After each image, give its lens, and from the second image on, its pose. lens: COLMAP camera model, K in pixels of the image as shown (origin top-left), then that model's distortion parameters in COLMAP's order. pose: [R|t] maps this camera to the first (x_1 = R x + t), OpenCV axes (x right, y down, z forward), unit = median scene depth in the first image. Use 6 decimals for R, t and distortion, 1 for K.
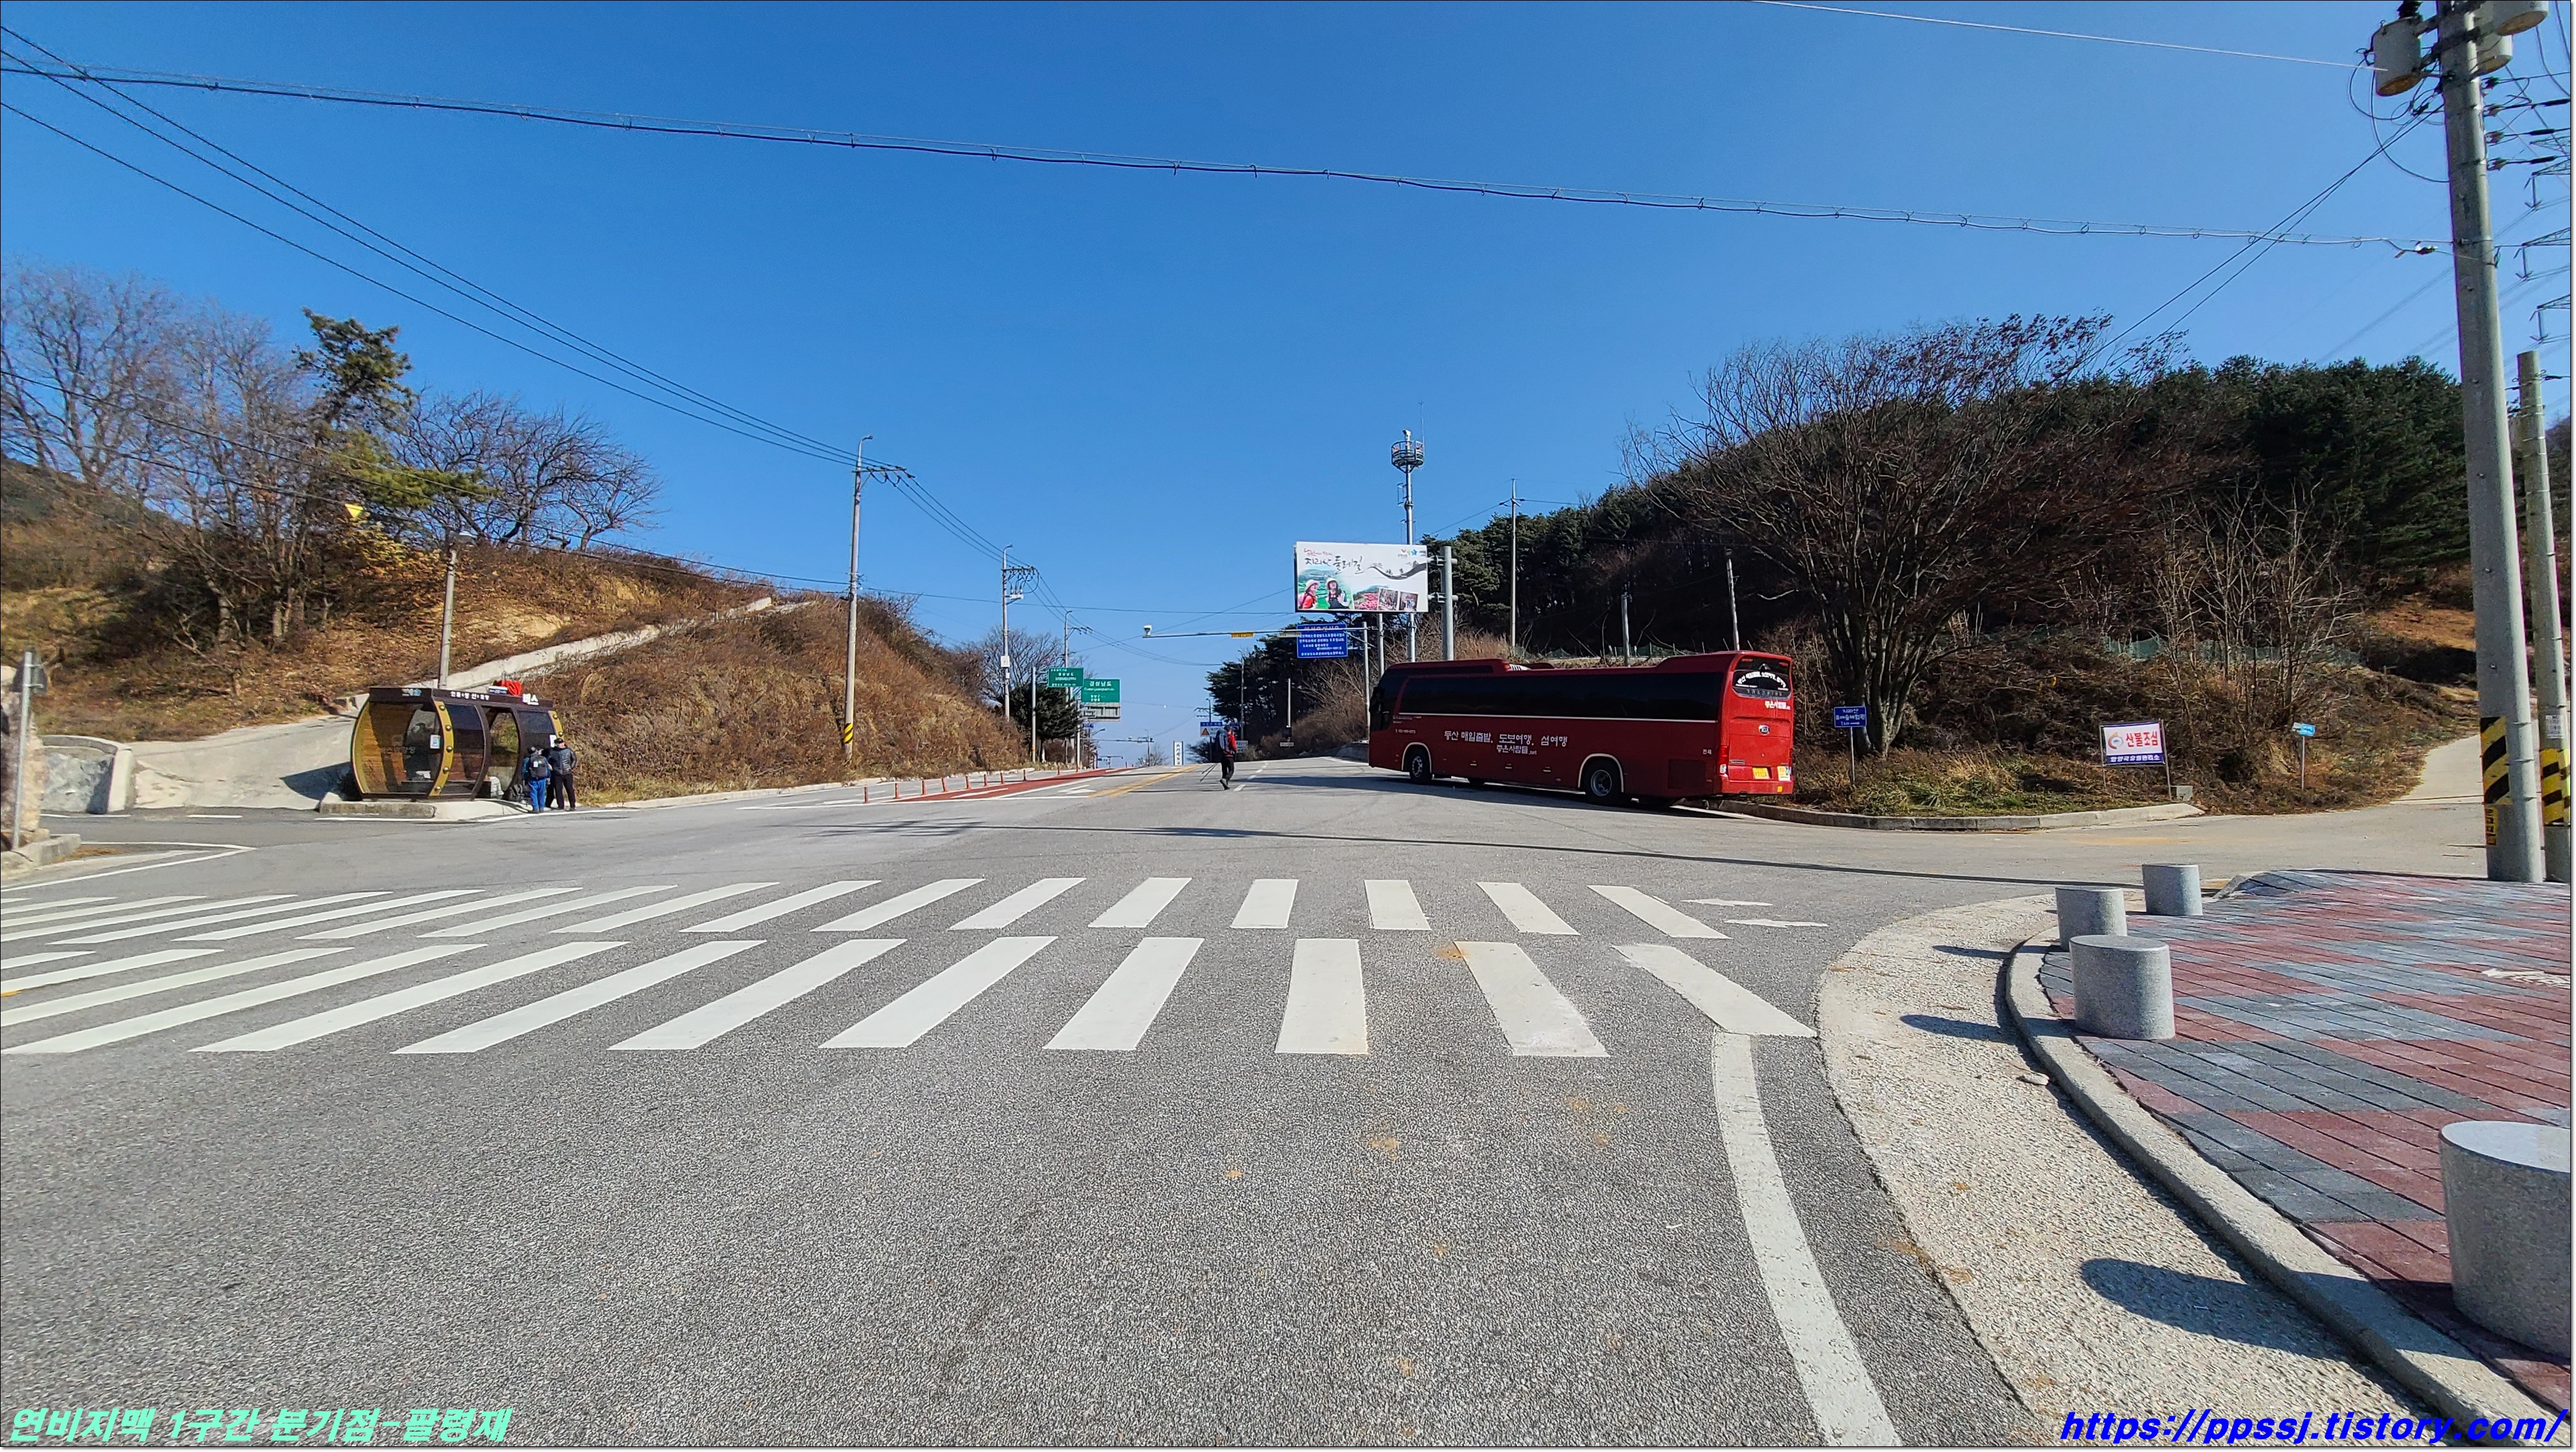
lens RADIAL K [[1027.2, 0, 1282.2], [0, 1027.2, 717.1], [0, 0, 1]] dist [-0.011065, 0.000539]
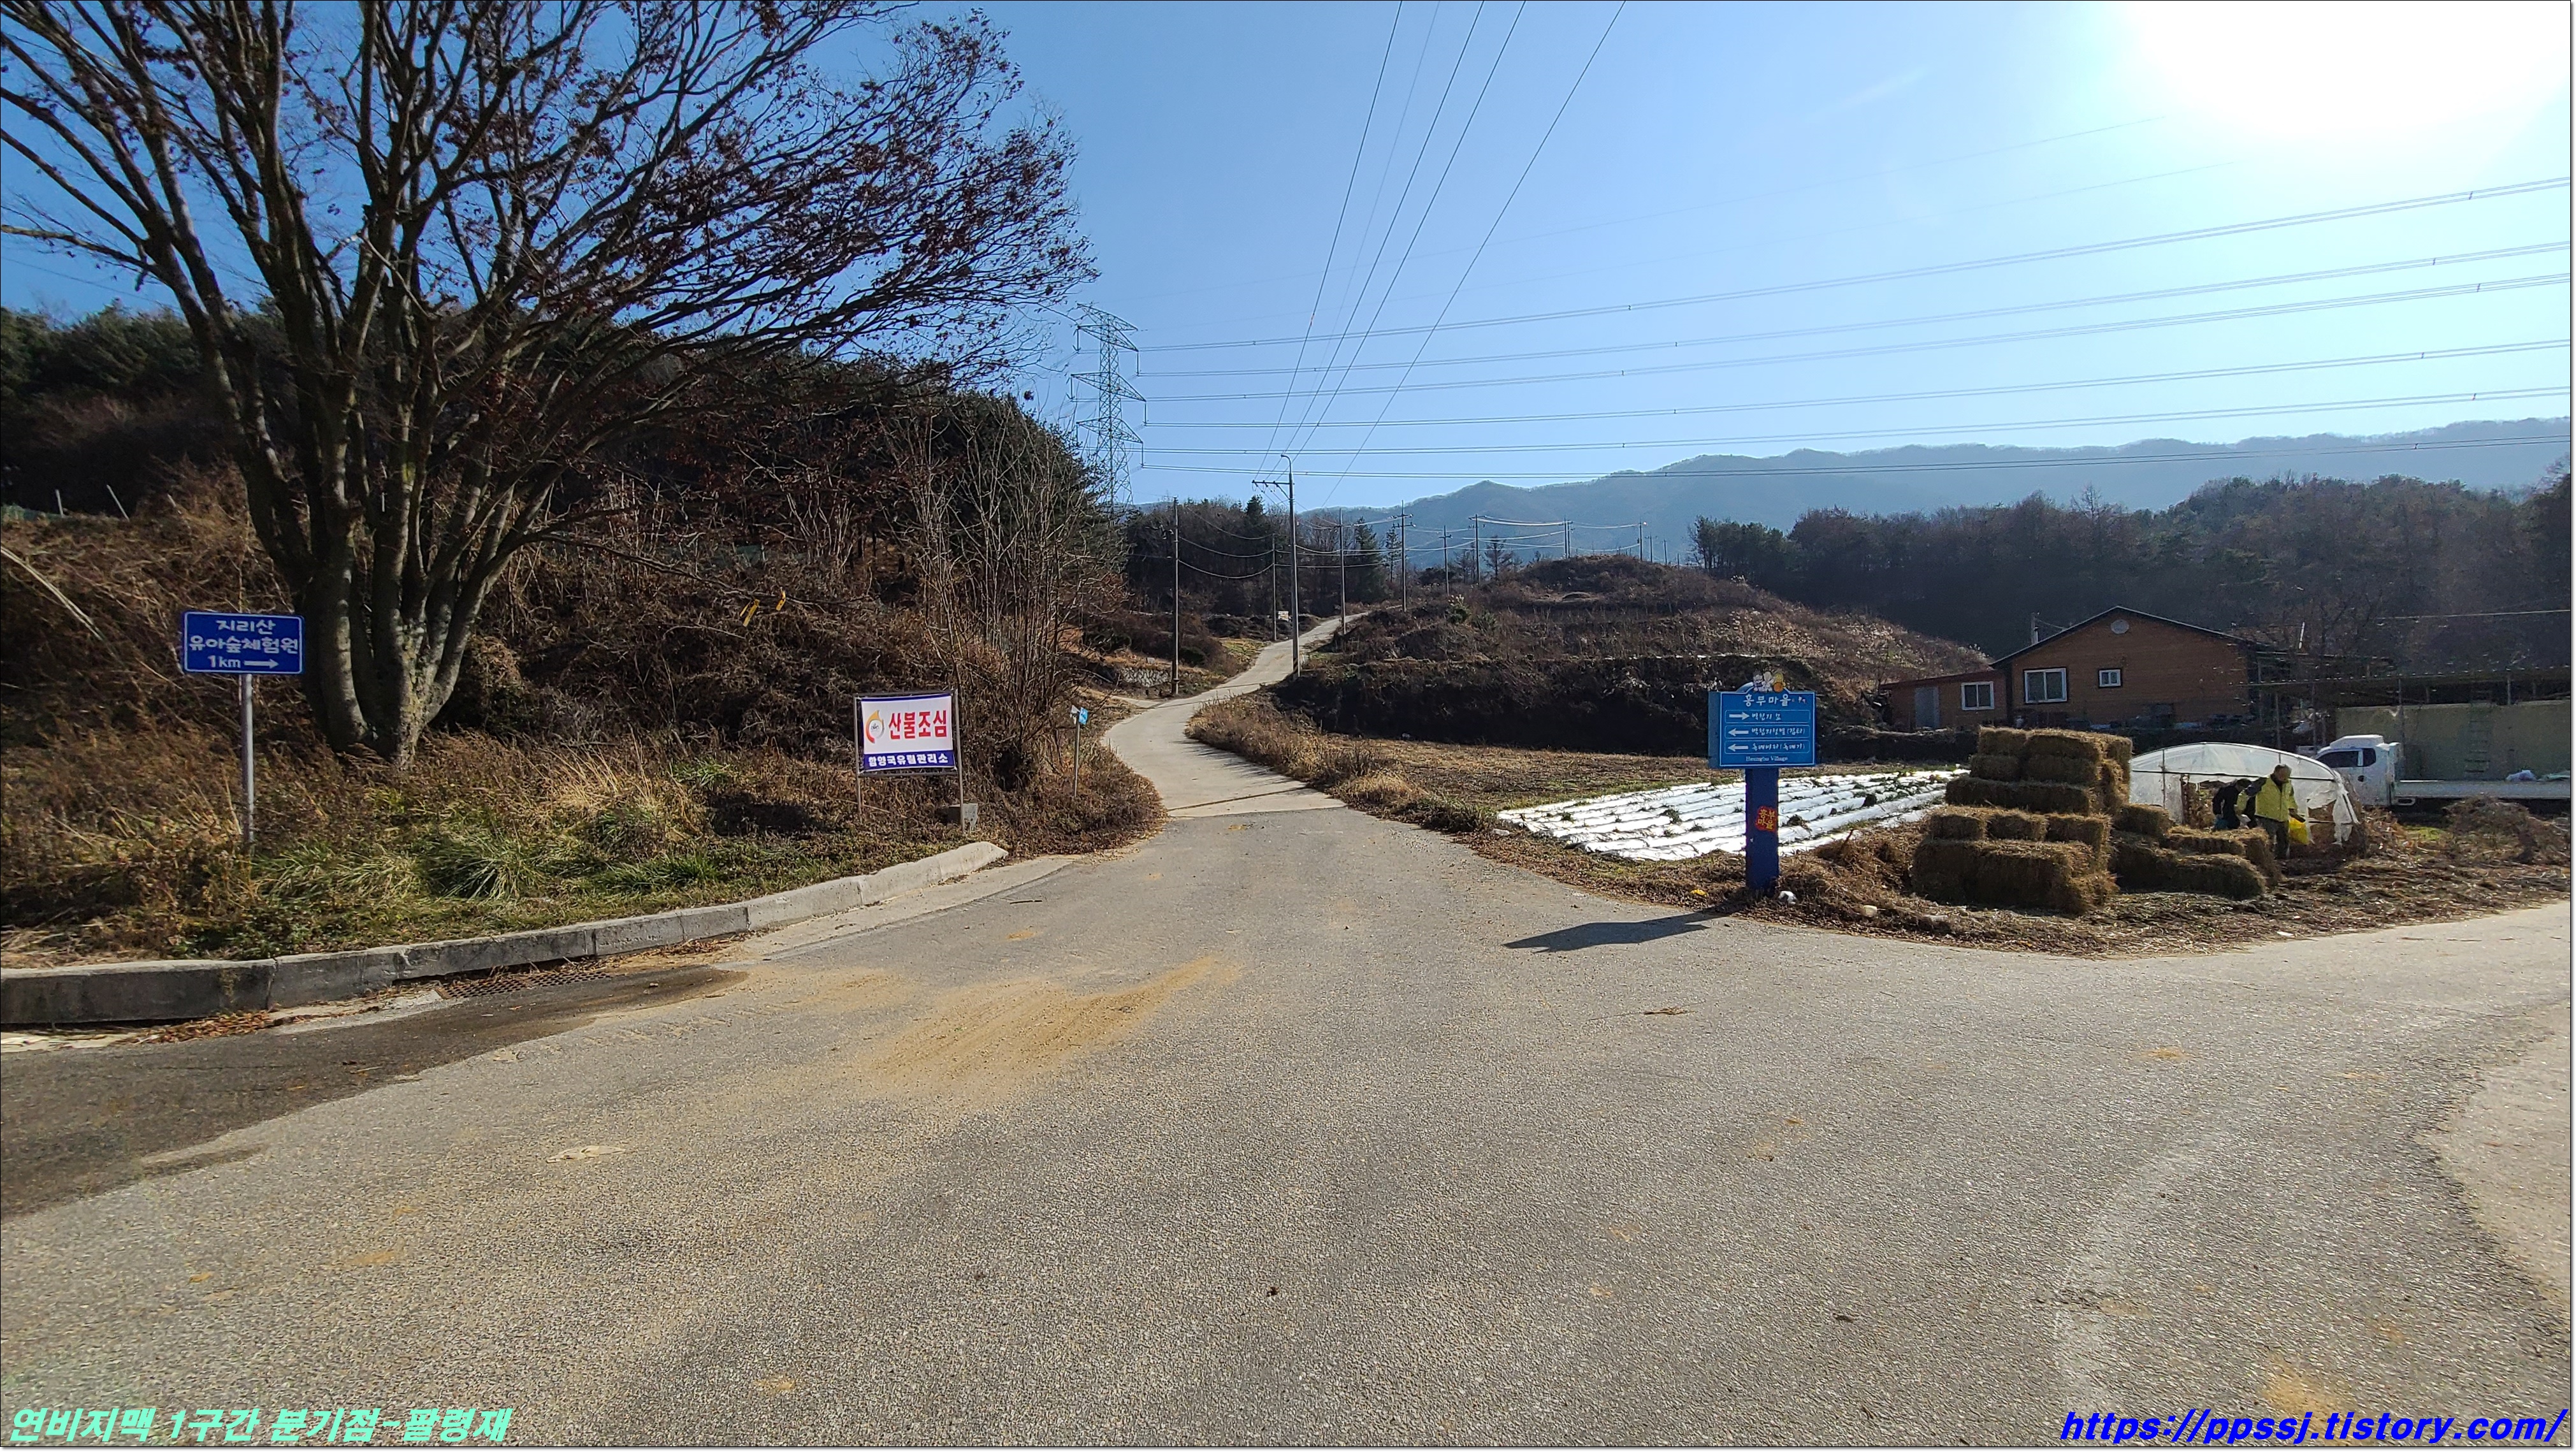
lens RADIAL K [[1027.2, 0, 1283.3], [0, 1027.2, 730.8], [0, 0, 1]] dist [-0.011065, 0.000539]
pose [[0.428200, 0.011955, 0.903605, 0.395973], [-0.036958, 0.999308, 0.004292, 0.014199], [-0.902928, -0.035233, 0.428345, 0.543178]]
